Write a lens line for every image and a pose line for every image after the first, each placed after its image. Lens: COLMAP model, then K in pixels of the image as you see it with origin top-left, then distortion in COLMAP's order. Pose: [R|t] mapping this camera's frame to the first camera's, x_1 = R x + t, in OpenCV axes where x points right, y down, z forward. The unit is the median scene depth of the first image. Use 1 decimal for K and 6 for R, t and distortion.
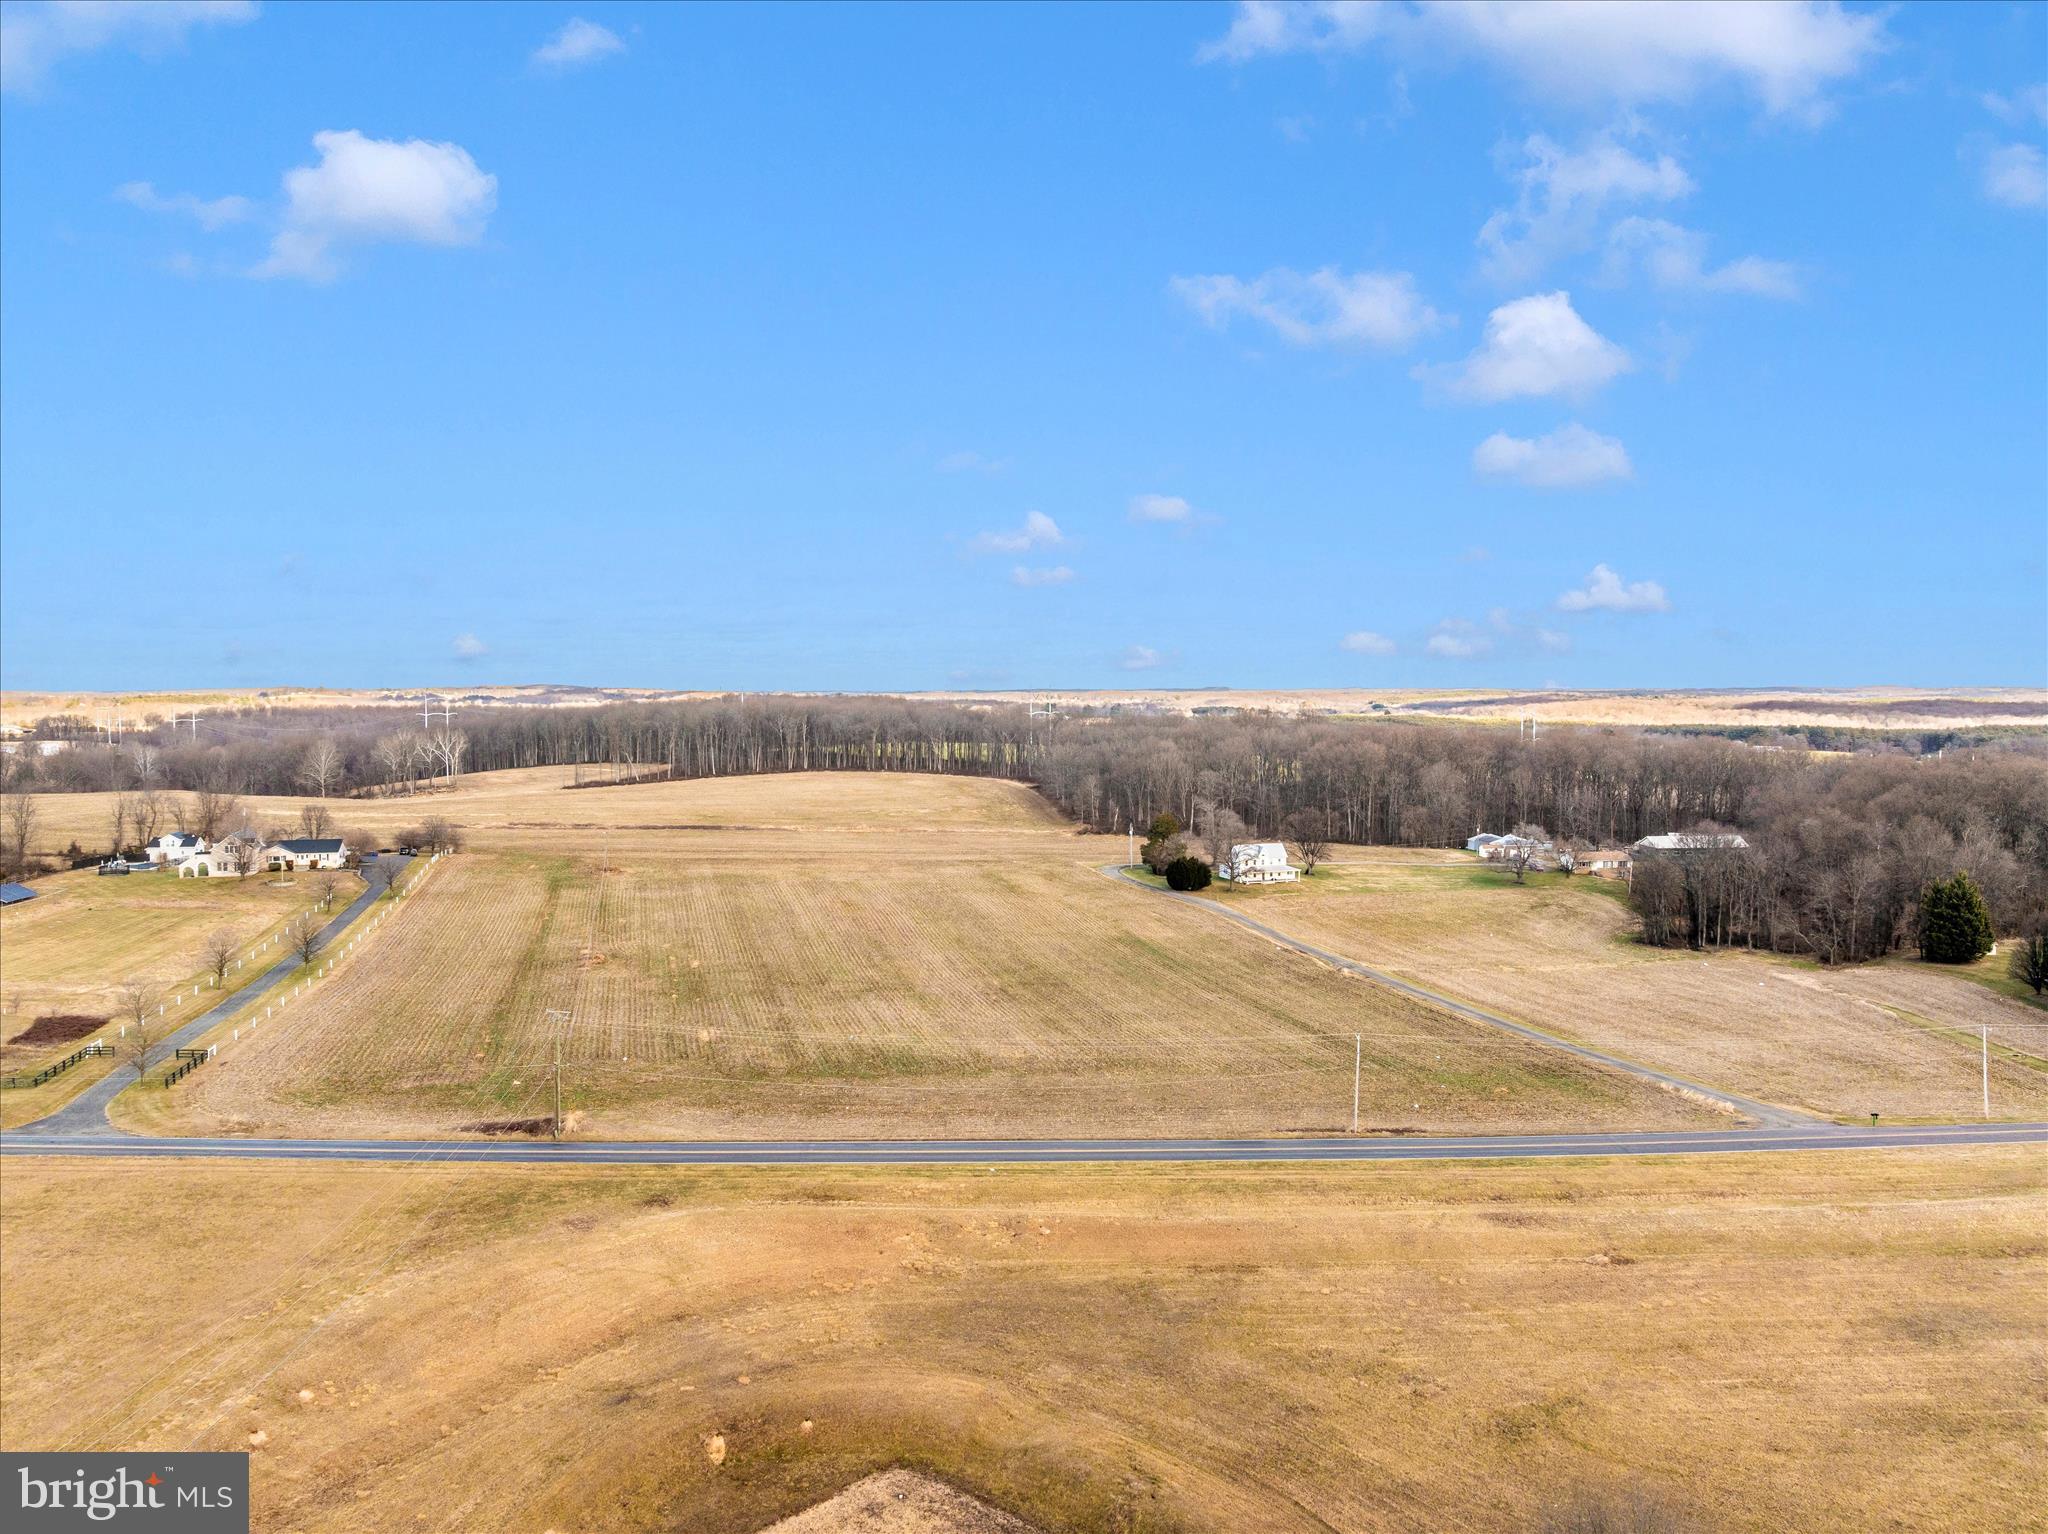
lens RADIAL K [[1444.9, 0, 1036.9], [0, 1444.9, 749.4], [0, 0, 1]] dist [-0.039673, -0.001579]
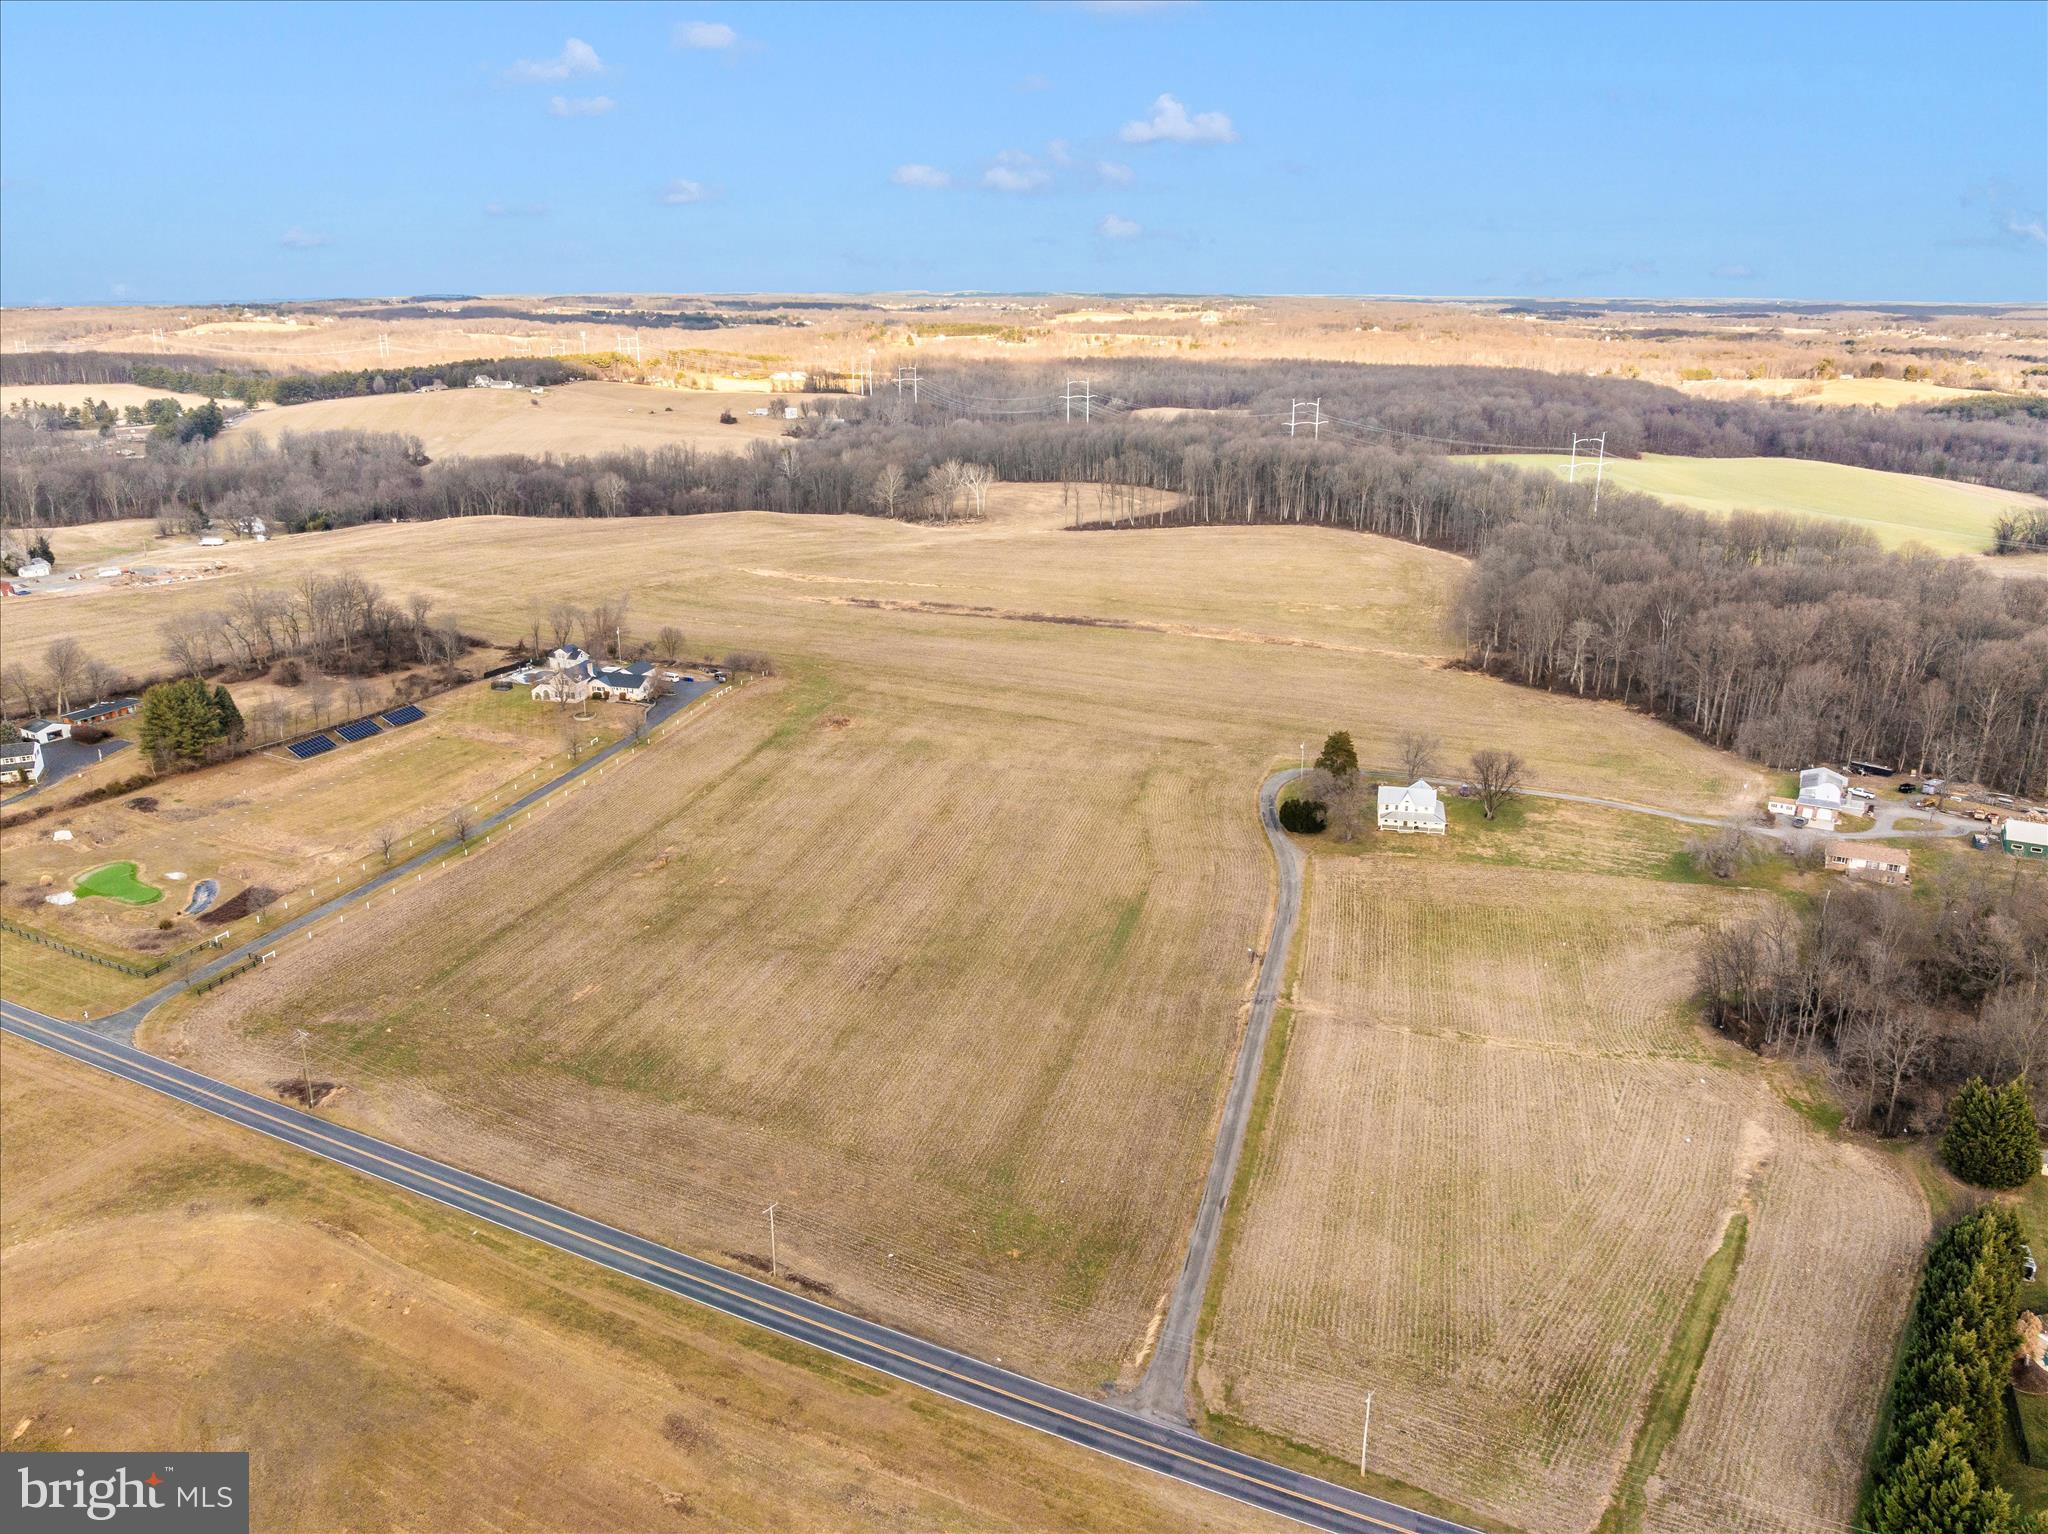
lens RADIAL K [[1444.9, 0, 1036.9], [0, 1444.9, 749.4], [0, 0, 1]] dist [-0.039673, -0.001579]
pose [[0.861045, 0.158547, -0.483182, 0.415912], [-0.024977, 0.962194, 0.271218, -0.218427], [0.507916, -0.221462, 0.832452, 0.099515]]
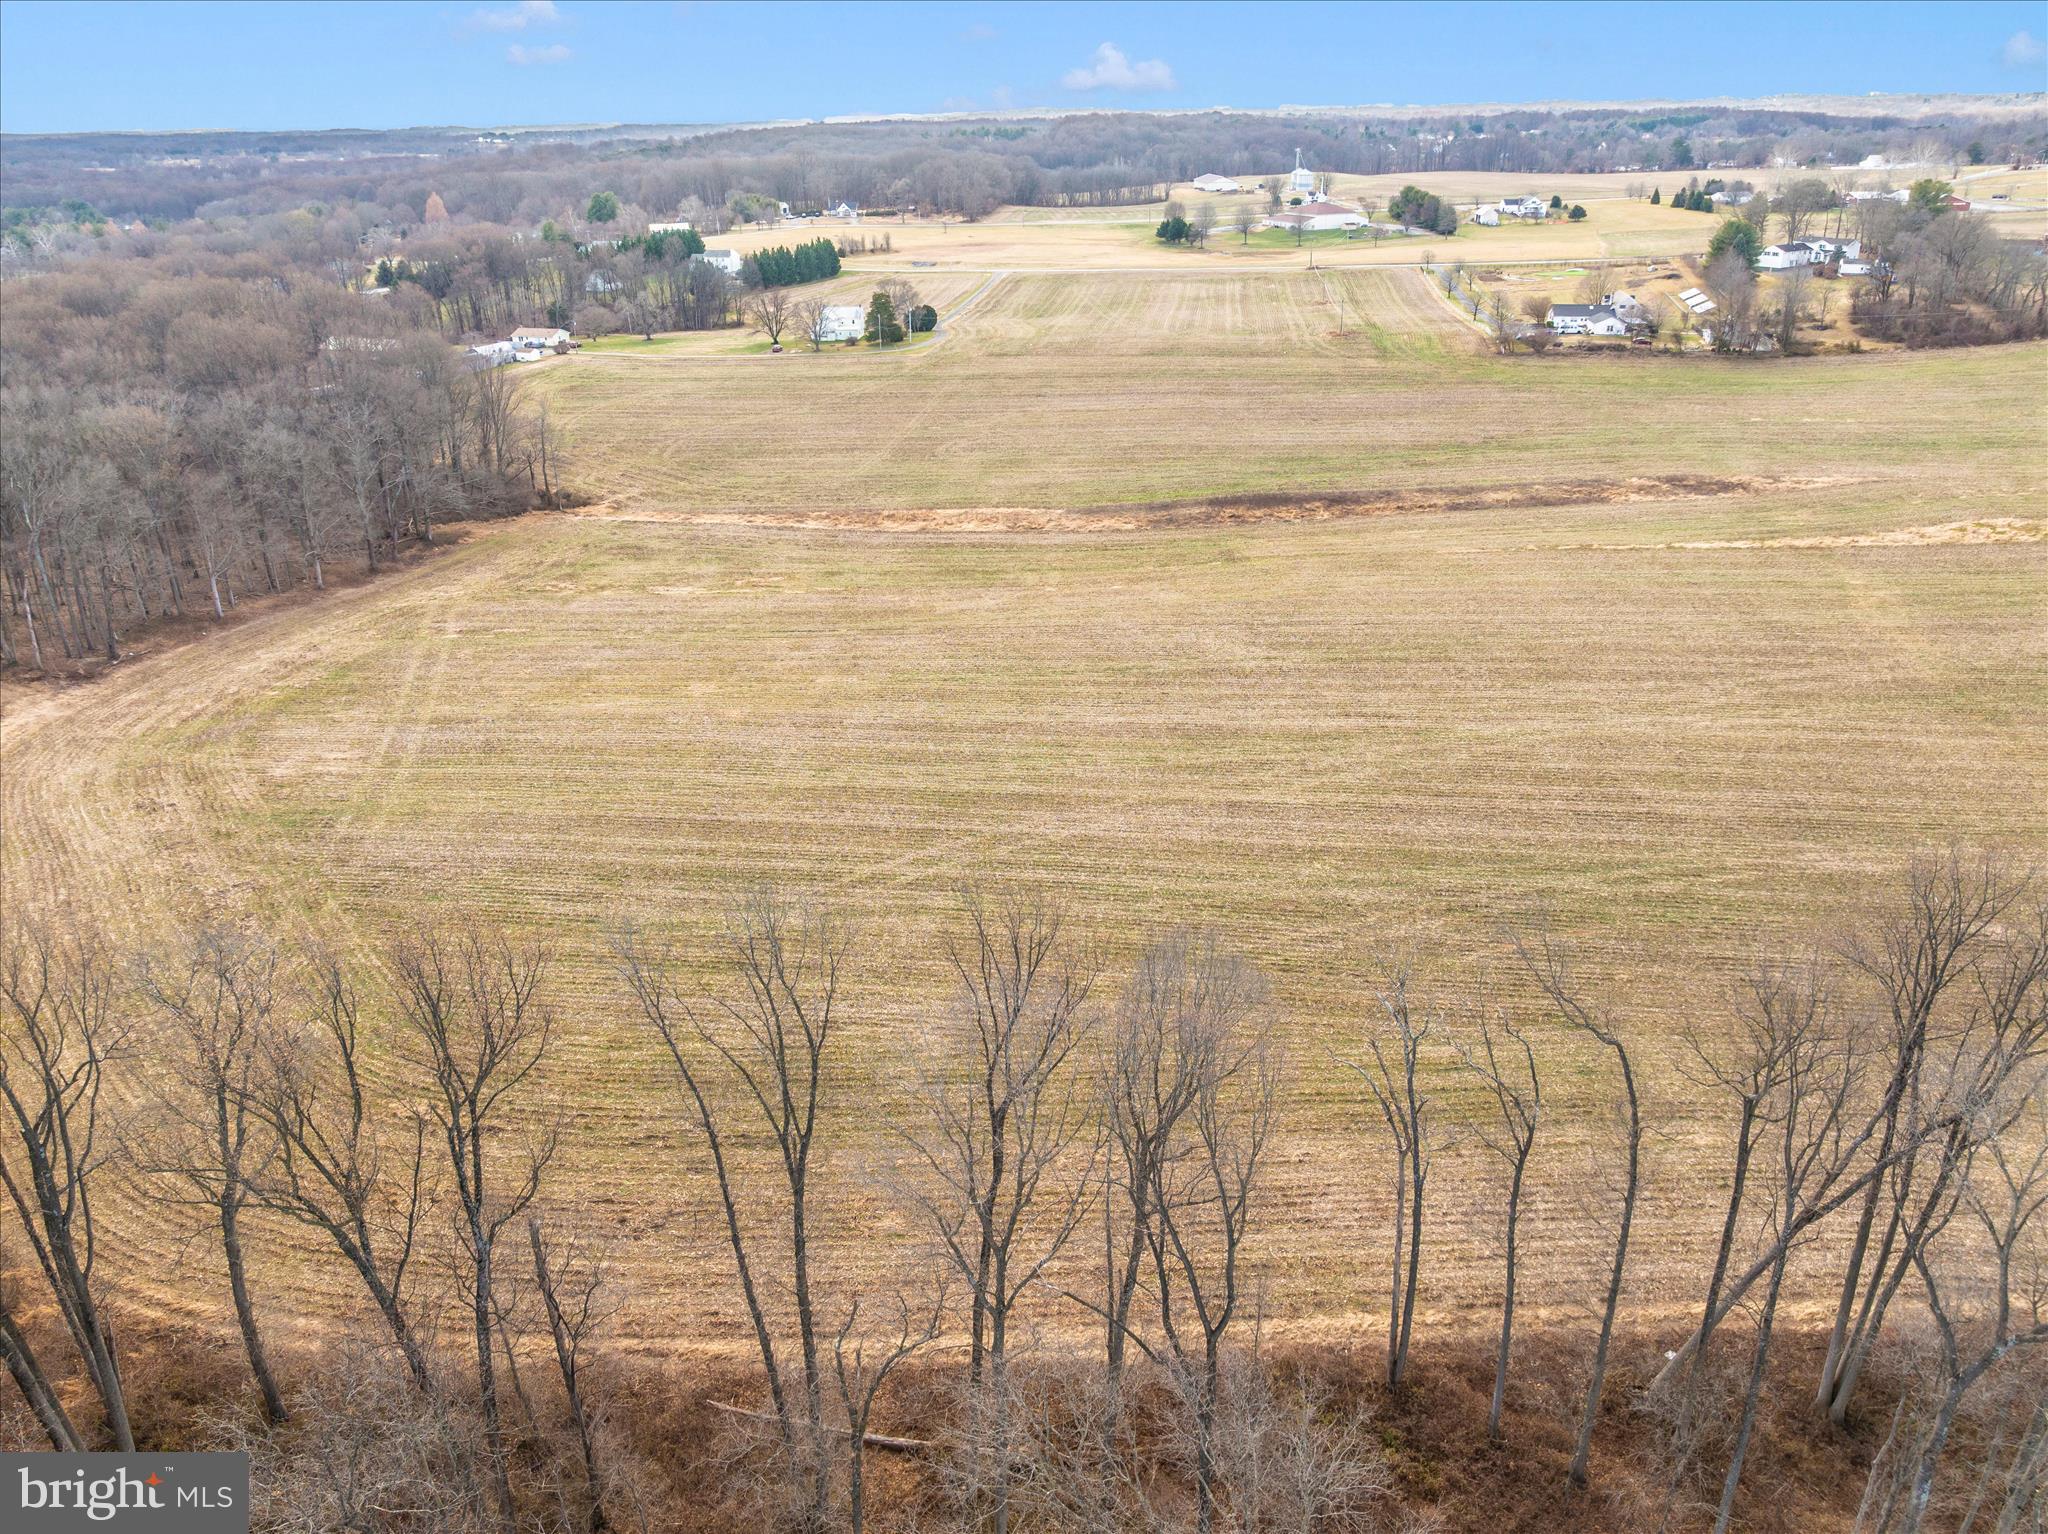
lens RADIAL K [[1441.0, 0, 1037.9], [0, 1441.0, 766.5], [0, 0, 1]] dist [-0.038679, 0.001671]
pose [[-0.923970, -0.146949, 0.353109, -0.546700], [0.032897, 0.889288, 0.456164, -0.155604], [-0.381048, 0.433098, -0.816841, 2.266235]]
